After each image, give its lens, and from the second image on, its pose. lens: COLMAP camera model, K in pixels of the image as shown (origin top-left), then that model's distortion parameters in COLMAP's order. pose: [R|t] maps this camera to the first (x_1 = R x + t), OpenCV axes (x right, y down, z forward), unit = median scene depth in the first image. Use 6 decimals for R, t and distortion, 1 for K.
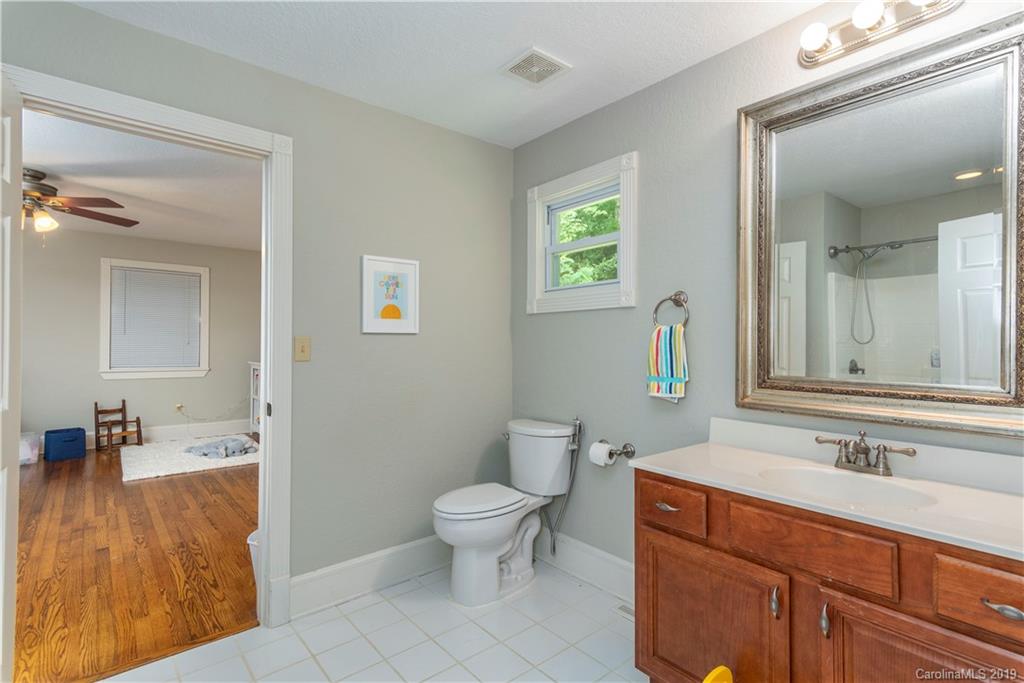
lens RADIAL K [[496.0, 0, 477.9], [0, 496.0, 327.9], [0, 0, 1]] dist [0.000952, 0.000144]
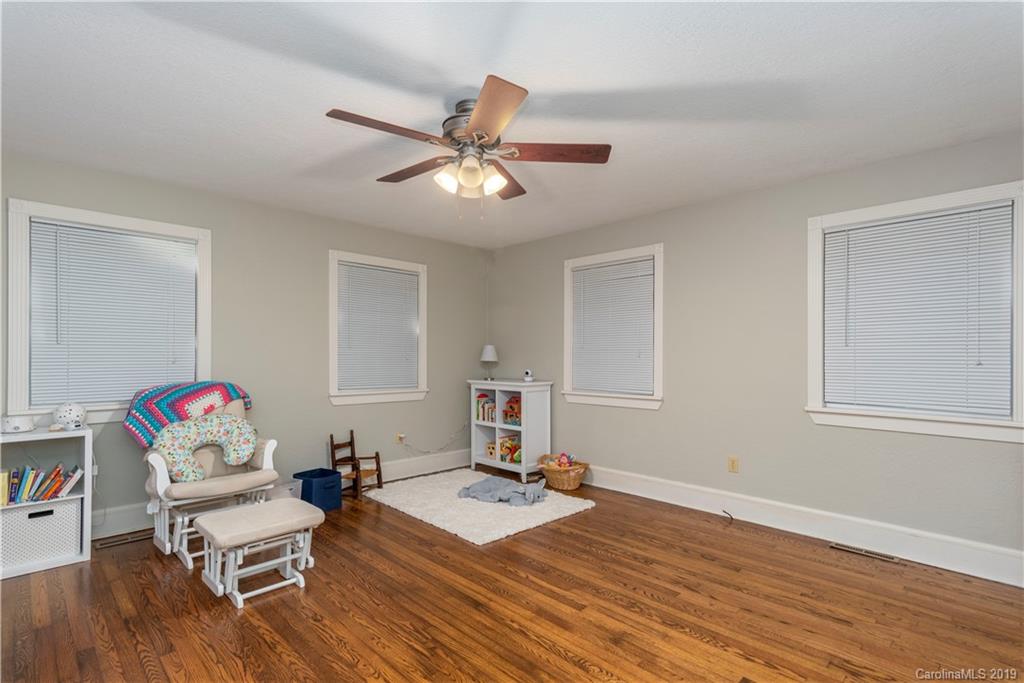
lens RADIAL K [[505.5, 0, 462.1], [0, 505.5, 343.2], [0, 0, 1]] dist [0.021945, -0.000001]
pose [[0.998371, -0.005020, 0.056834, -0.595877], [0.004861, 0.999984, 0.002938, 0.004819], [-0.056848, -0.002657, 0.998379, 0.190406]]
